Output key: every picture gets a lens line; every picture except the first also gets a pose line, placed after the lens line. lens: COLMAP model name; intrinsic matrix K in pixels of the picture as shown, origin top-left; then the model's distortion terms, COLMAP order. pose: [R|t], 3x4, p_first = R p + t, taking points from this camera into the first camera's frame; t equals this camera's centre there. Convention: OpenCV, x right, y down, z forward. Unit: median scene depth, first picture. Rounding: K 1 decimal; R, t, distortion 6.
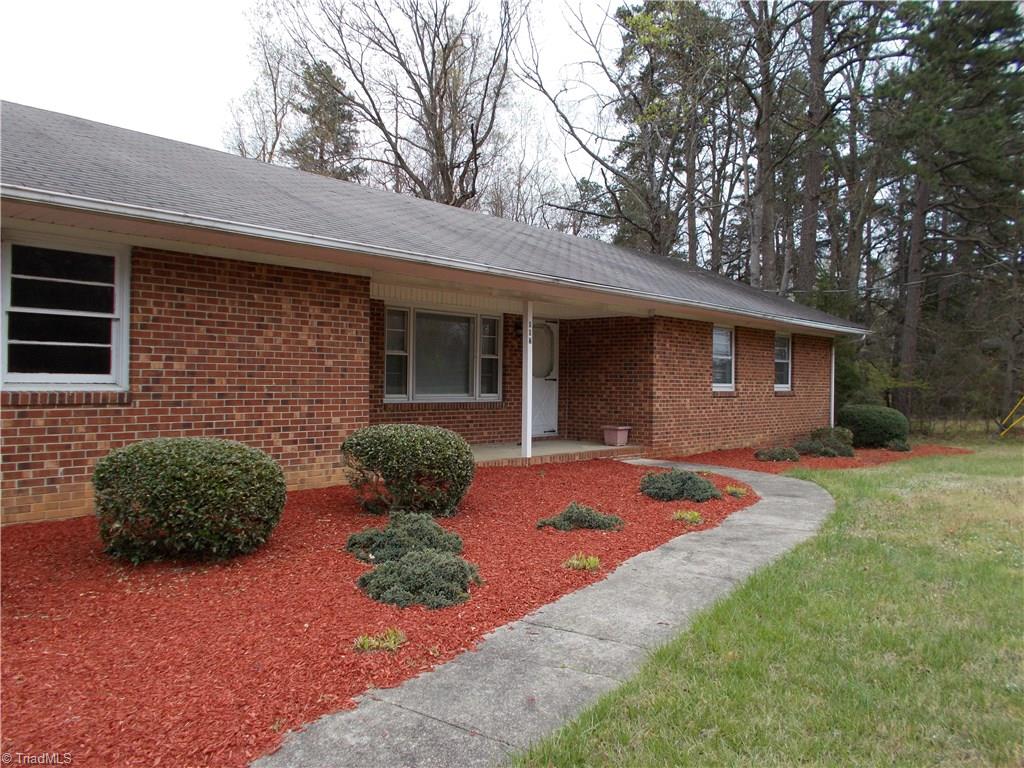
lens RADIAL K [[800.5, 0, 511.9], [0, 800.5, 384.8], [0, 0, 1]] dist [0.031452, -0.028261]
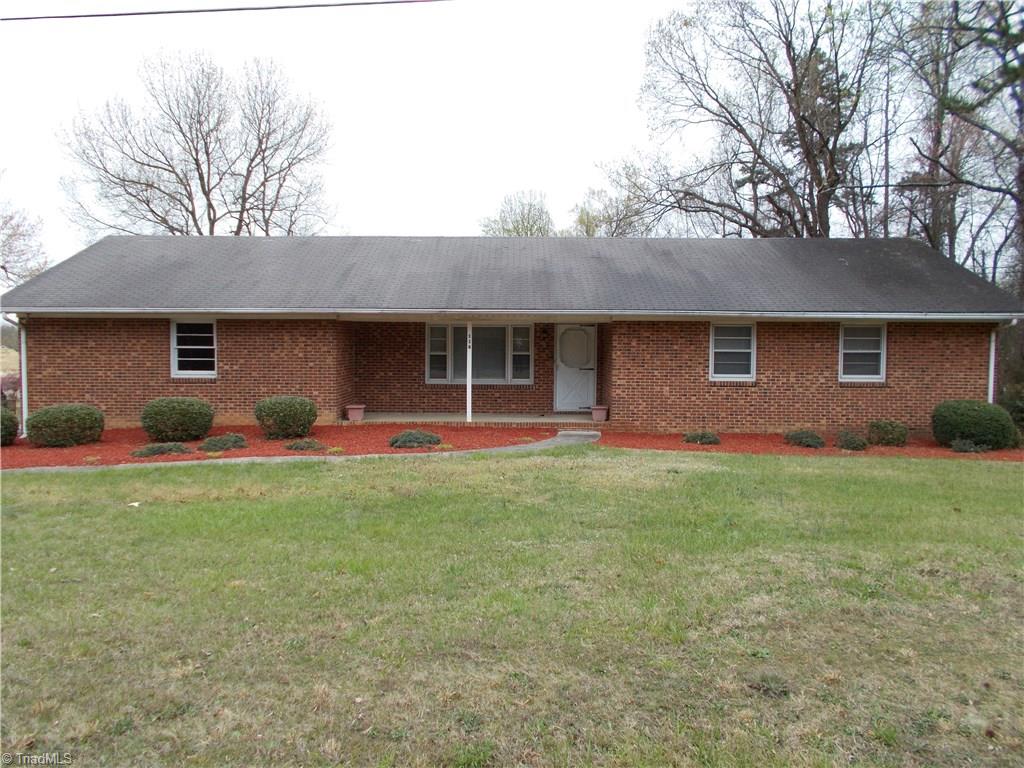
lens RADIAL K [[800.5, 0, 510.5], [0, 800.5, 383.3], [0, 0, 1]] dist [0.031452, -0.028261]
pose [[0.652717, 0.031991, -0.756926, 1.595098], [-0.000132, 0.999113, 0.042113, -0.063804], [0.757602, -0.027388, 0.652142, 0.061221]]
